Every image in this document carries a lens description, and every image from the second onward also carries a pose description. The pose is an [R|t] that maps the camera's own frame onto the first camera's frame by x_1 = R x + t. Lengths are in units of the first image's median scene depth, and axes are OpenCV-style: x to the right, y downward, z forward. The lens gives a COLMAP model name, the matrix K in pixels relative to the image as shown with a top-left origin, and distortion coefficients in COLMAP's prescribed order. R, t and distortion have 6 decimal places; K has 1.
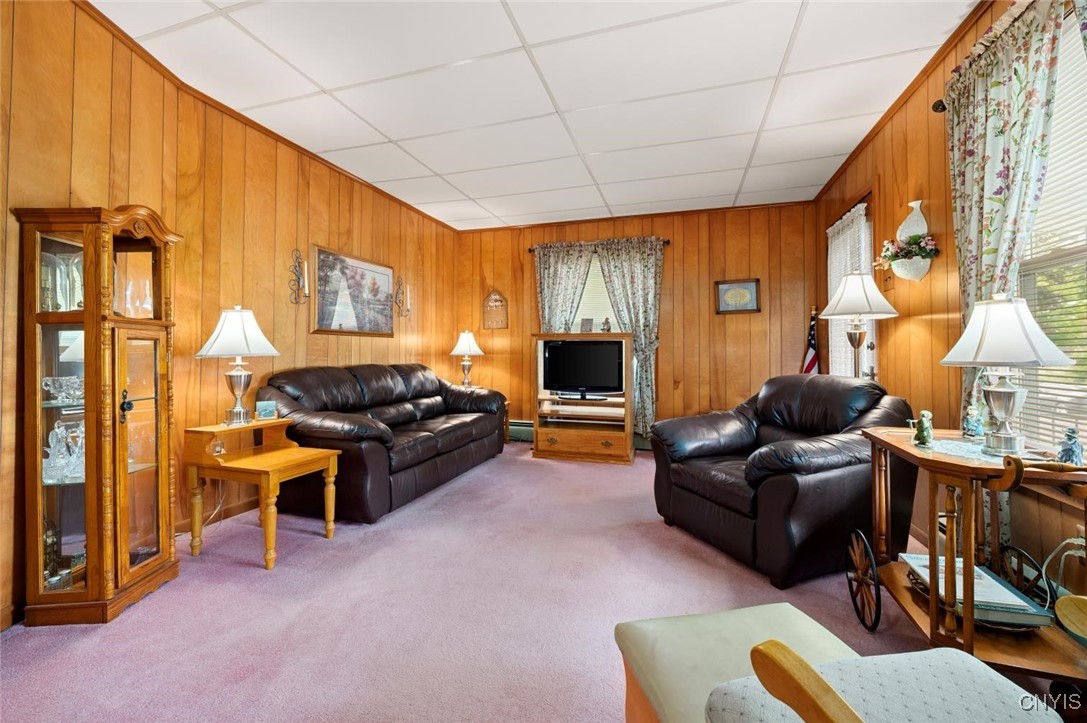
lens RADIAL K [[437.6, 0, 546.2], [0, 437.6, 352.2], [0, 0, 1]] dist [-0.002556, -0.000166]
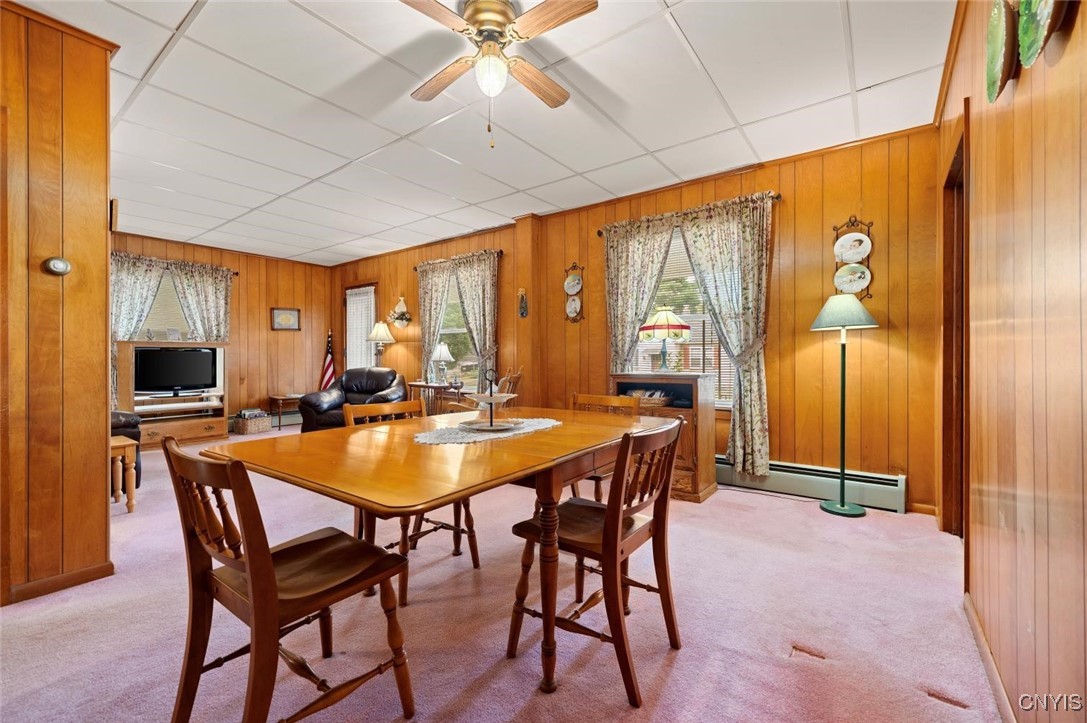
lens RADIAL K [[452.9, 0, 543.3], [0, 452.9, 360.0], [0, 0, 1]] dist [0.000143, -0.000004]
pose [[0.334480, -0.011420, 0.942334, -0.733206], [-0.002672, 0.999911, 0.013067, -0.010626], [-0.942399, -0.006889, 0.334420, -0.351577]]
